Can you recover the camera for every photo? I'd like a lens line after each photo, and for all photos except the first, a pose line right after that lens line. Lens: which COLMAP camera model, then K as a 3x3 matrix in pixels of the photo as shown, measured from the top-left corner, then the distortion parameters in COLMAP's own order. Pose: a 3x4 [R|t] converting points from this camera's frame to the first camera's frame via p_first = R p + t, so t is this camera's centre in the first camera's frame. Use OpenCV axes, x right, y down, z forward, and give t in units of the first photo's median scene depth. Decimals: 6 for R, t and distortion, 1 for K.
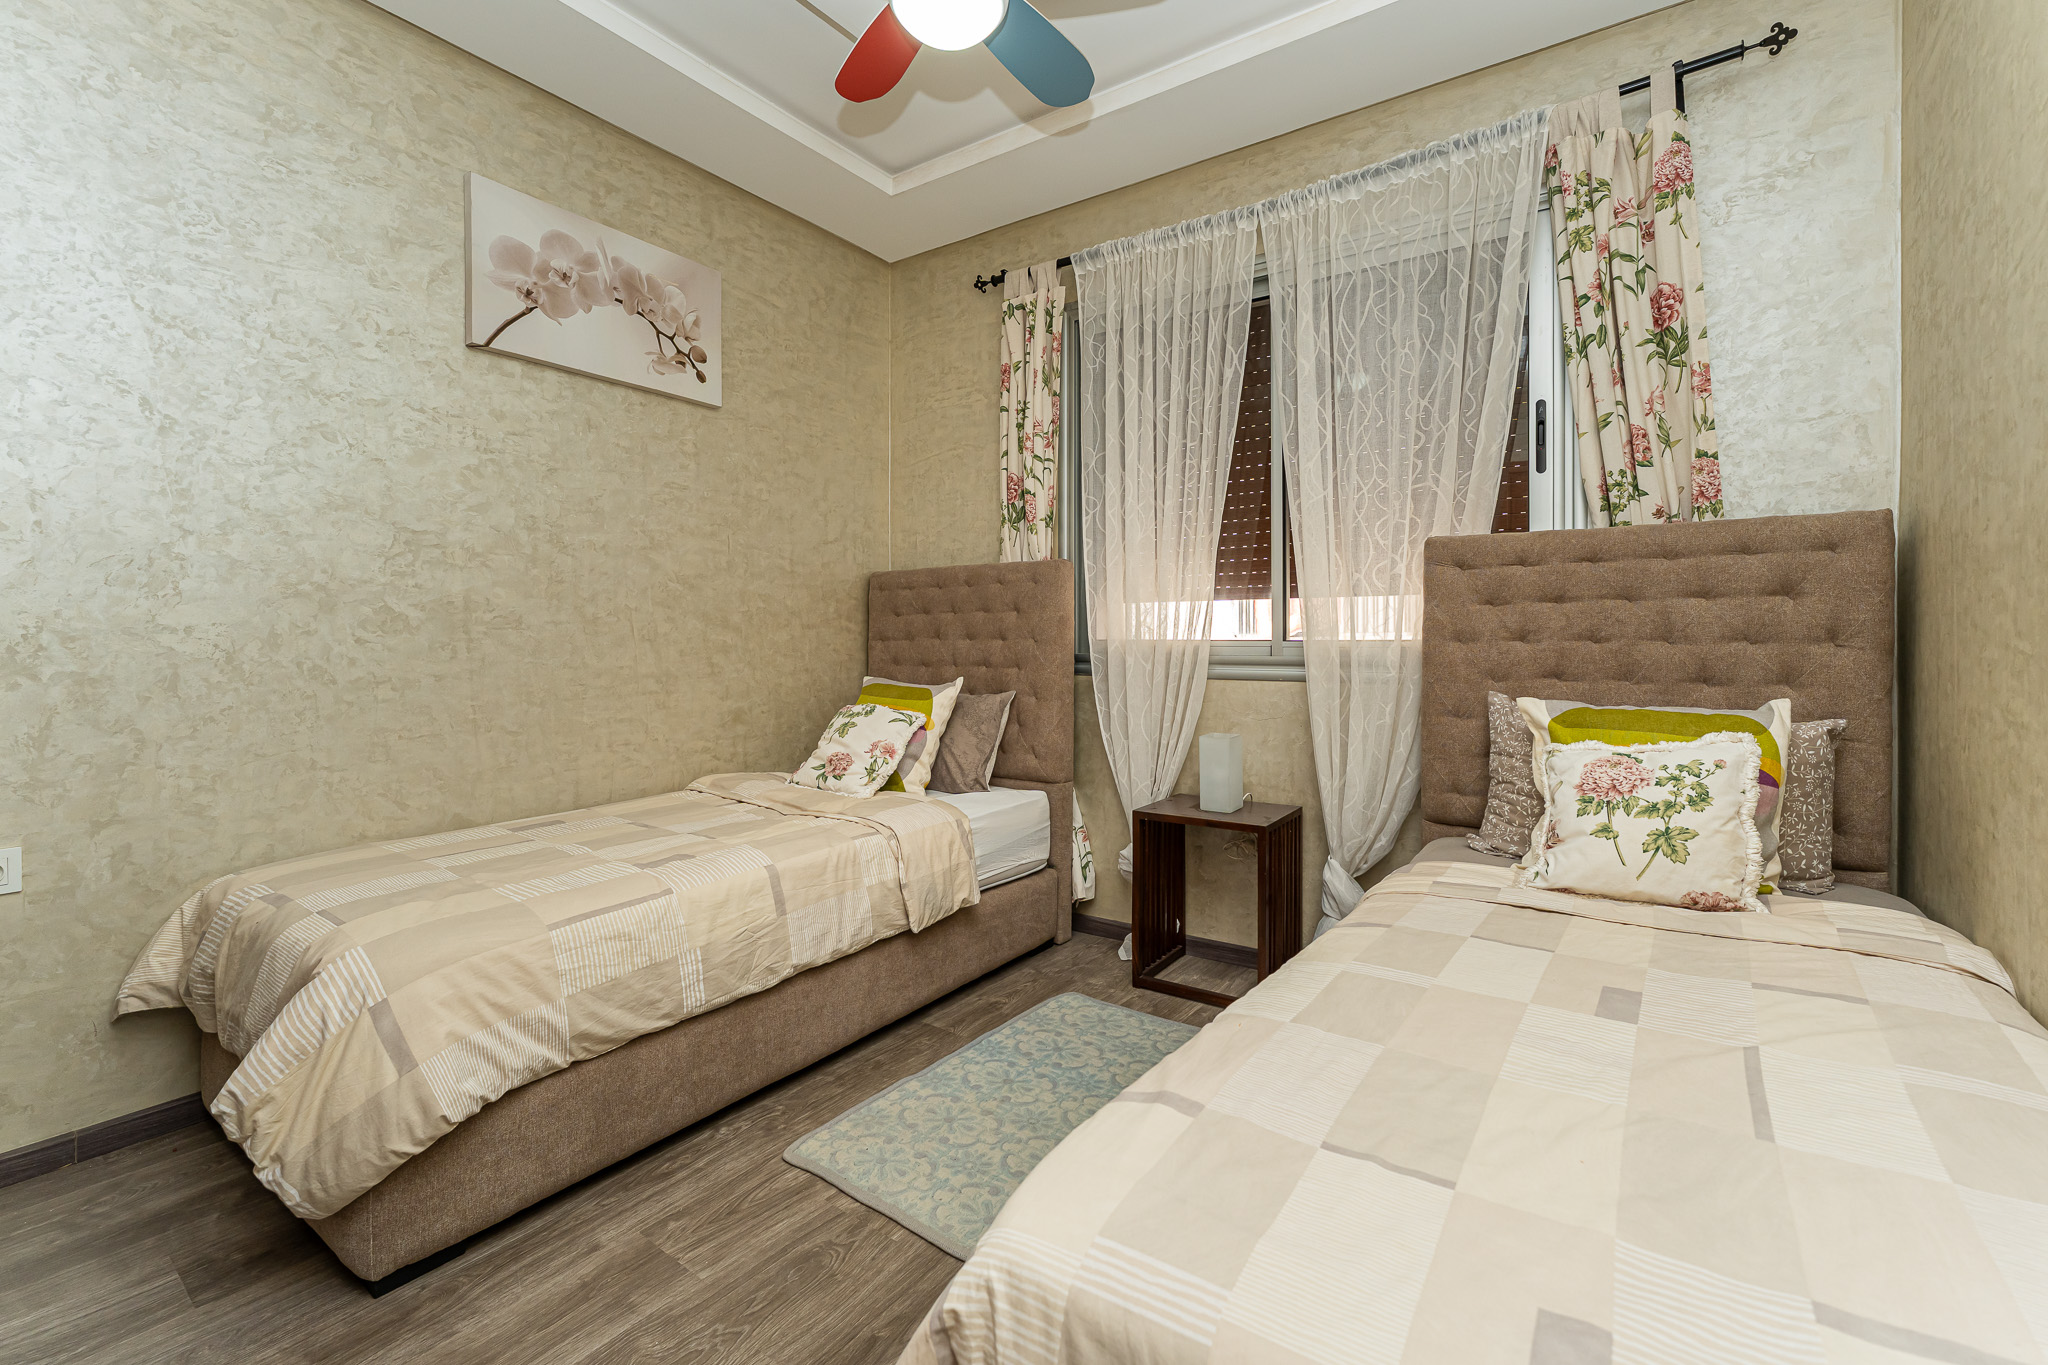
lens RADIAL K [[880.5, 0, 1063.8], [0, 880.5, 637.8], [0, 0, 1]] dist [-0.001472, -0.000331]
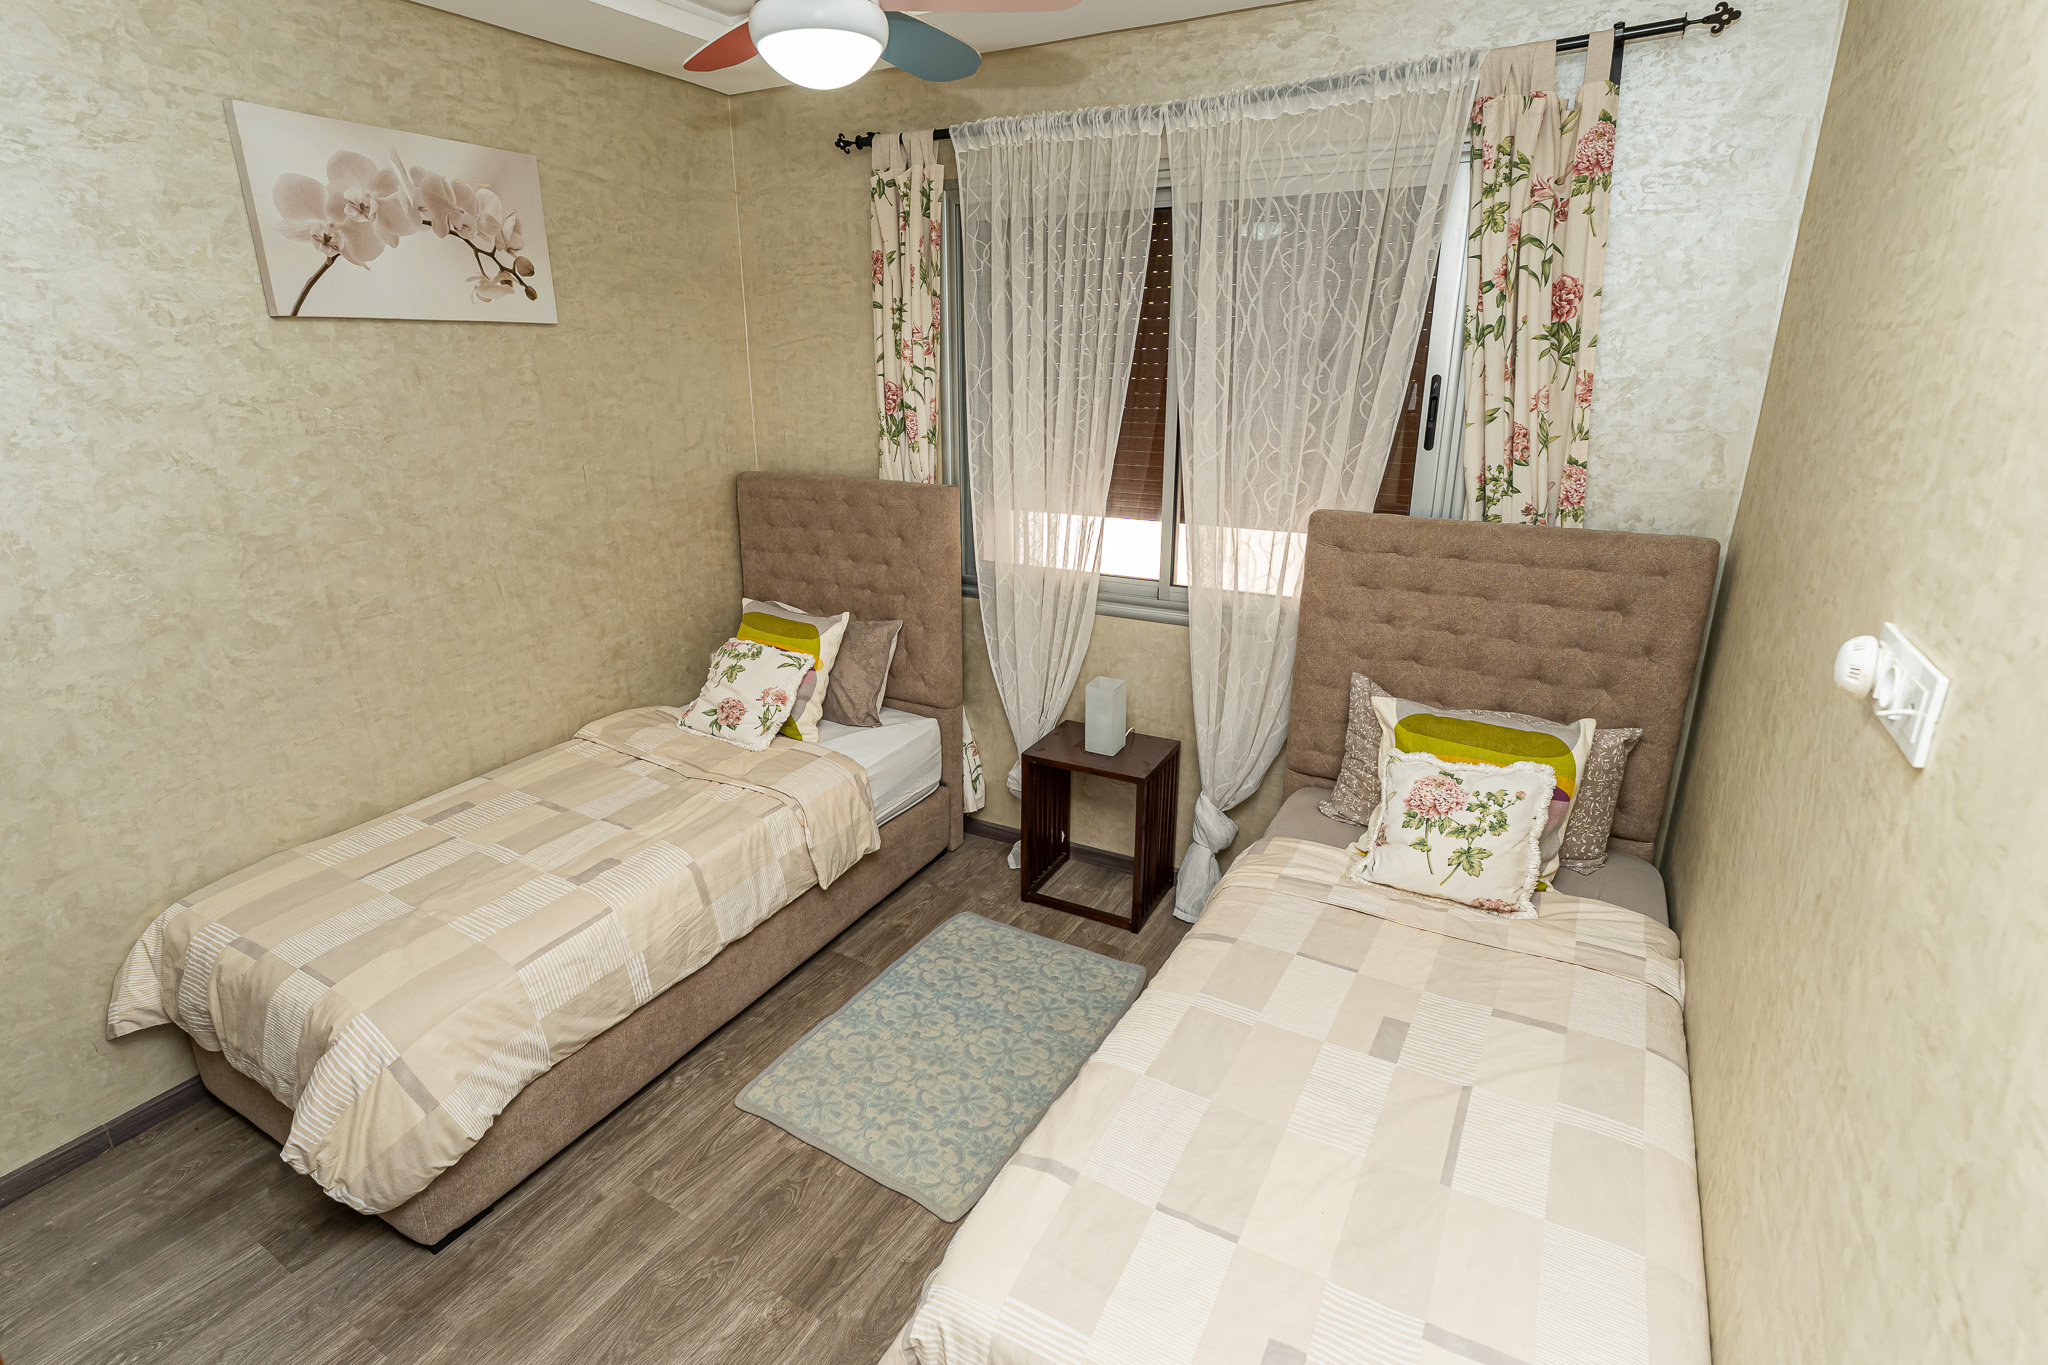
lens RADIAL K [[1003.9, 0, 1019.4], [0, 1003.9, 649.3], [0, 0, 1]] dist [-0.001825, -0.000531]
pose [[0.996583, -0.024313, 0.078934, -0.017313], [-0.000236, 0.954852, 0.297083, -0.301450], [-0.082593, -0.296086, 0.951584, -0.113774]]
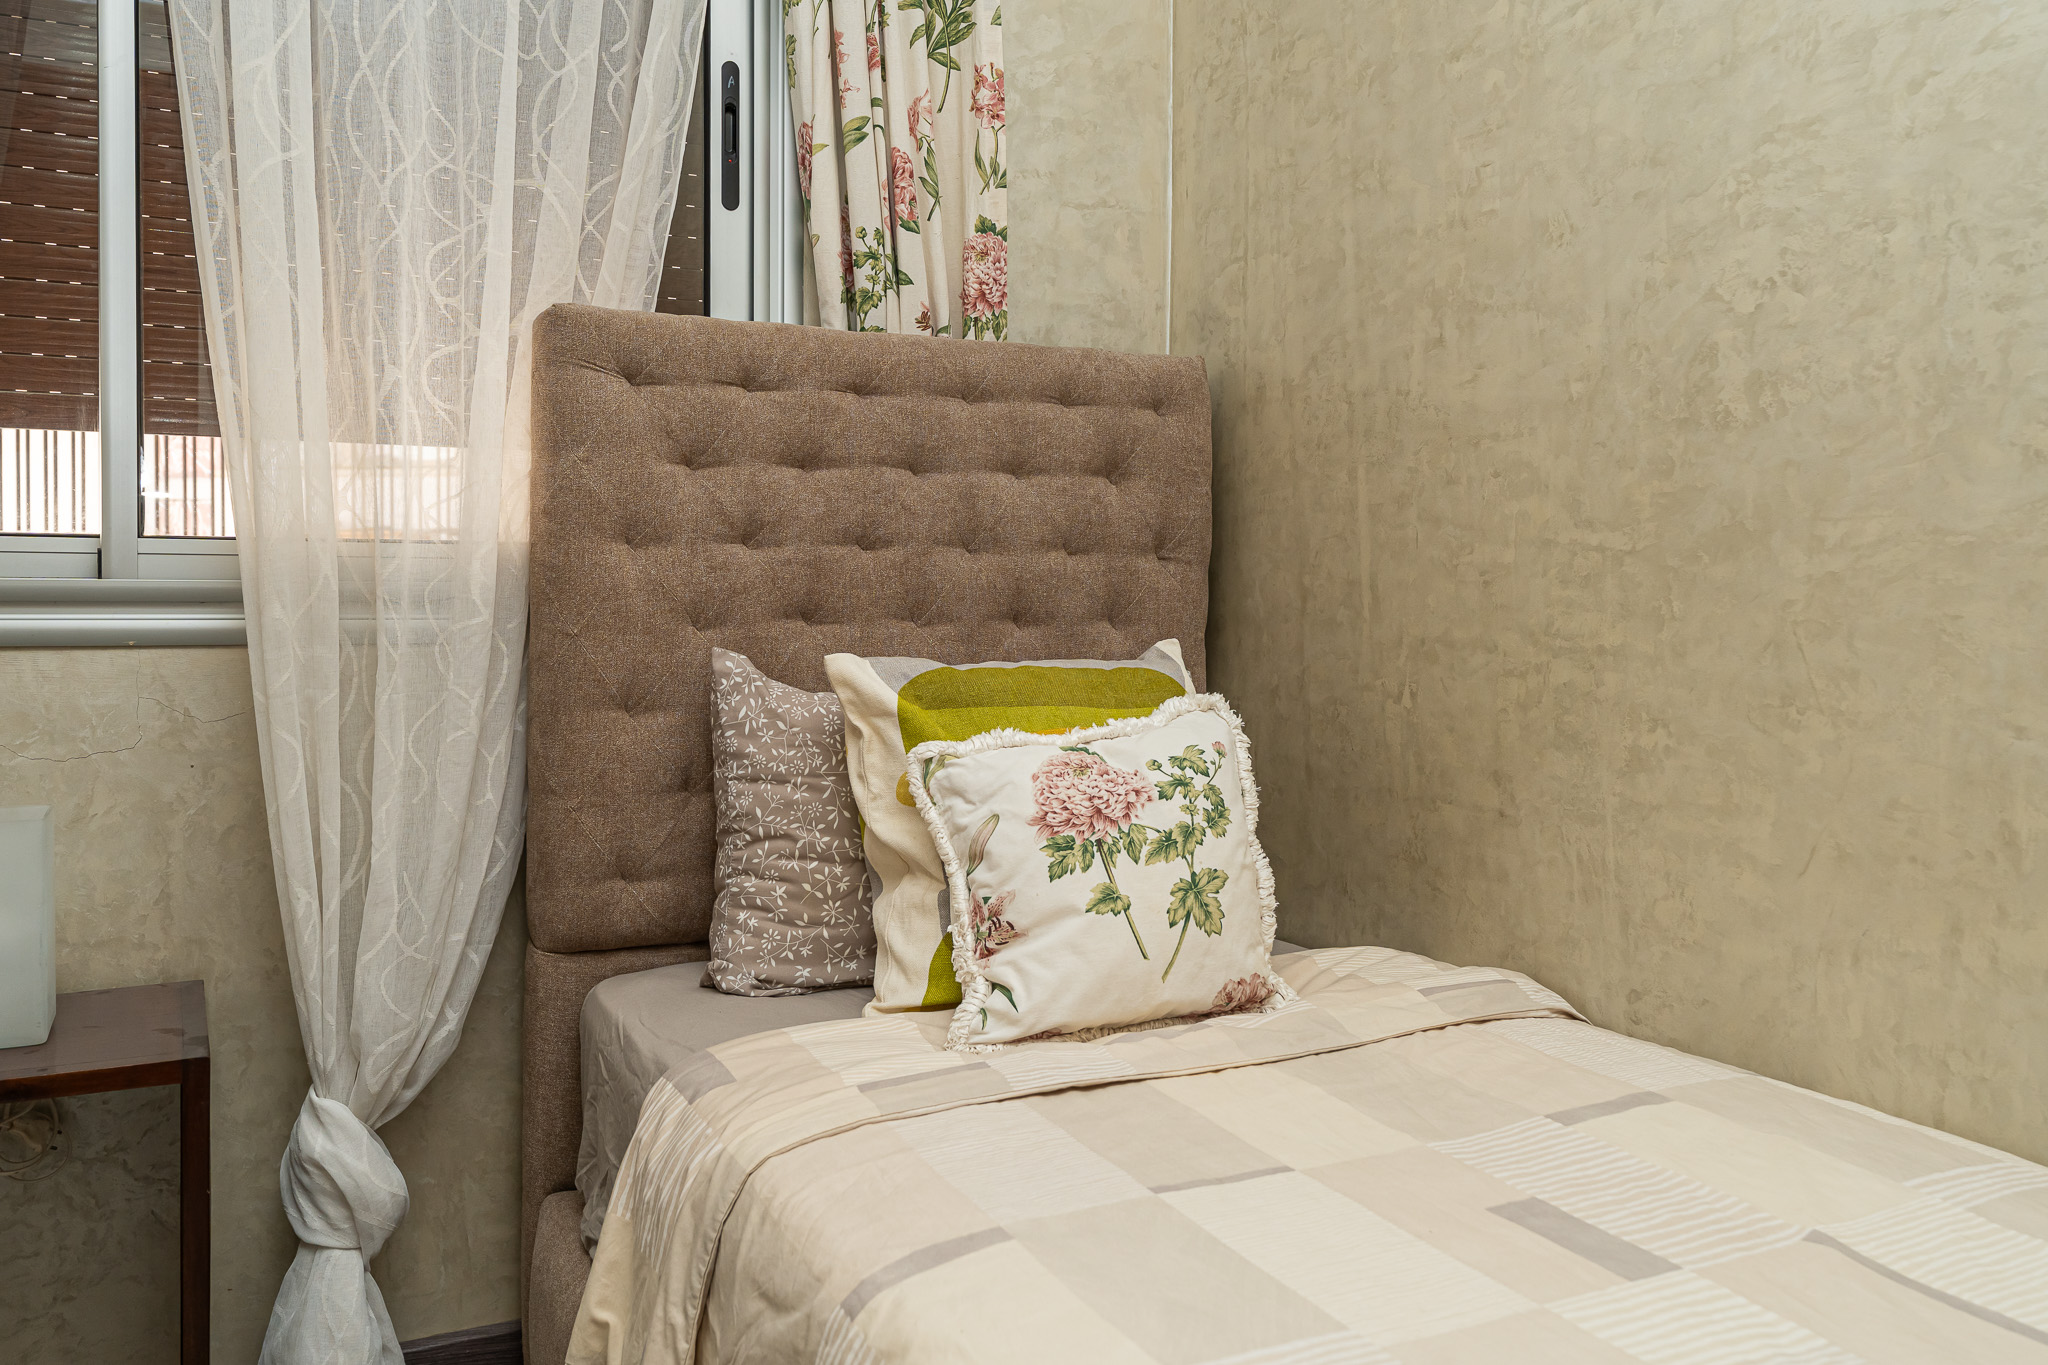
lens RADIAL K [[1556.9, 0, 923.5], [0, 1556.9, 616.3], [0, 0, 1]] dist [0.002988, -0.003905]
pose [[0.522701, -0.004605, 0.852503, -0.146731], [-0.003060, 0.999969, 0.007278, 0.034263], [-0.852510, -0.006413, 0.522671, 0.432506]]
